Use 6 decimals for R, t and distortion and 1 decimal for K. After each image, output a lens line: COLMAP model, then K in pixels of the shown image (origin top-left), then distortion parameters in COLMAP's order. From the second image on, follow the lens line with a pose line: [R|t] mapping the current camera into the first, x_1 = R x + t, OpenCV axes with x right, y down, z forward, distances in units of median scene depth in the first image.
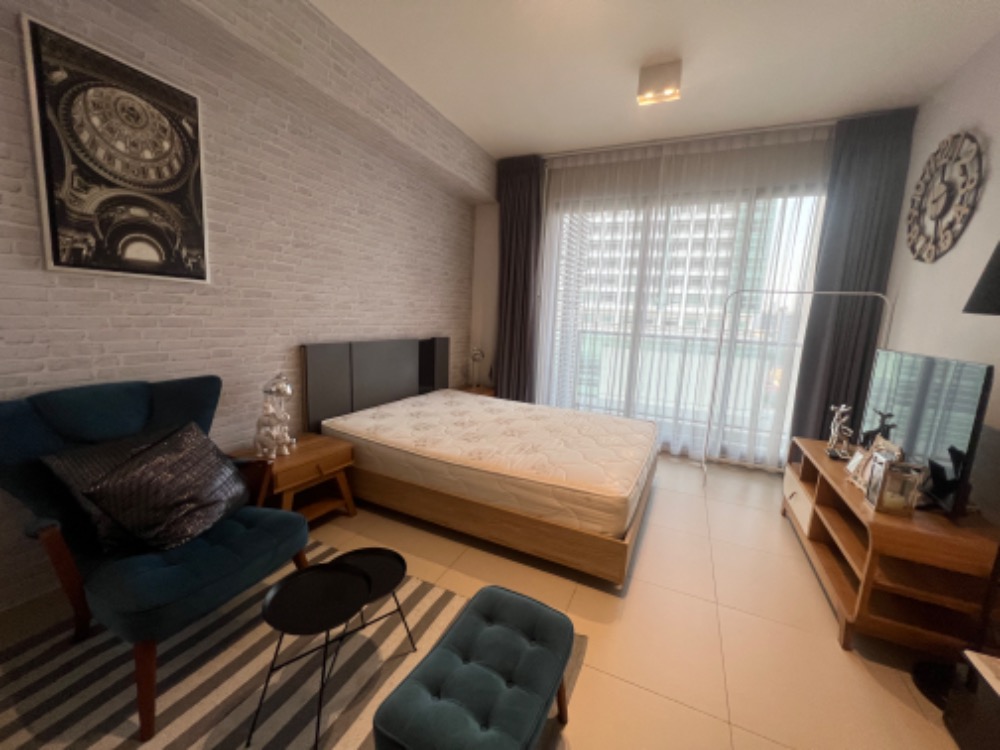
lens RADIAL K [[398.9, 0, 498.8], [0, 398.9, 372.8], [0, 0, 1]] dist [0.003002, 0.001037]
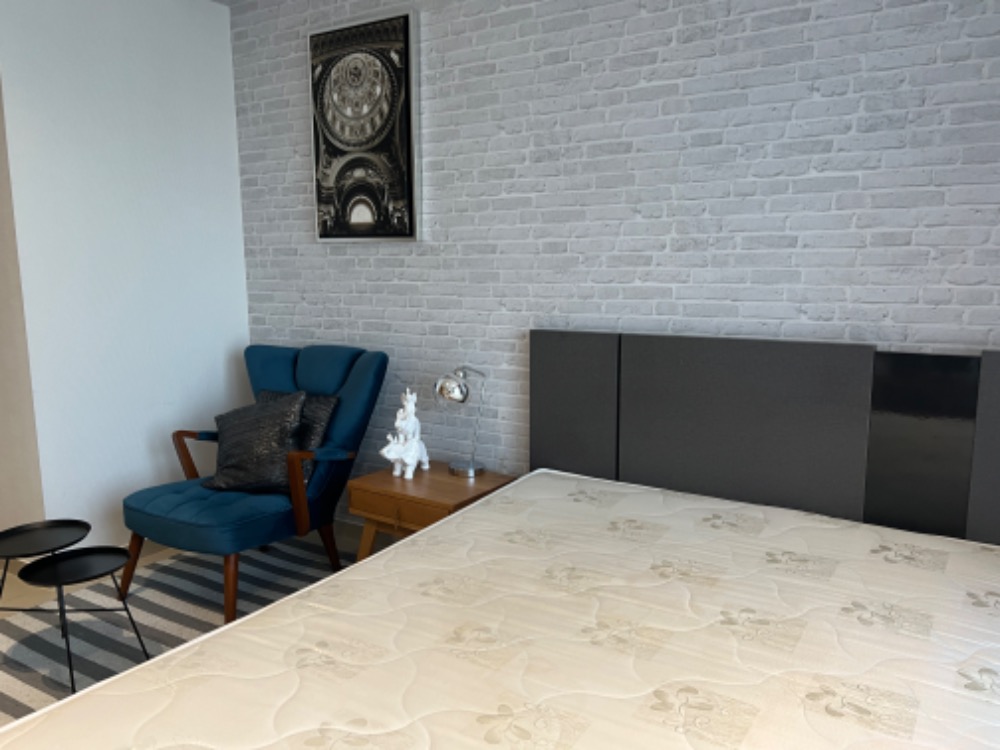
lens RADIAL K [[755.0, 0, 501.0], [0, 755.0, 380.1], [0, 0, 1]] dist [0.019101, -0.009241]
pose [[-0.119947, 0.114807, -0.986120, 0.856818], [-0.141705, 0.981141, 0.131464, -0.189109], [0.982615, 0.155507, -0.101416, 1.503046]]
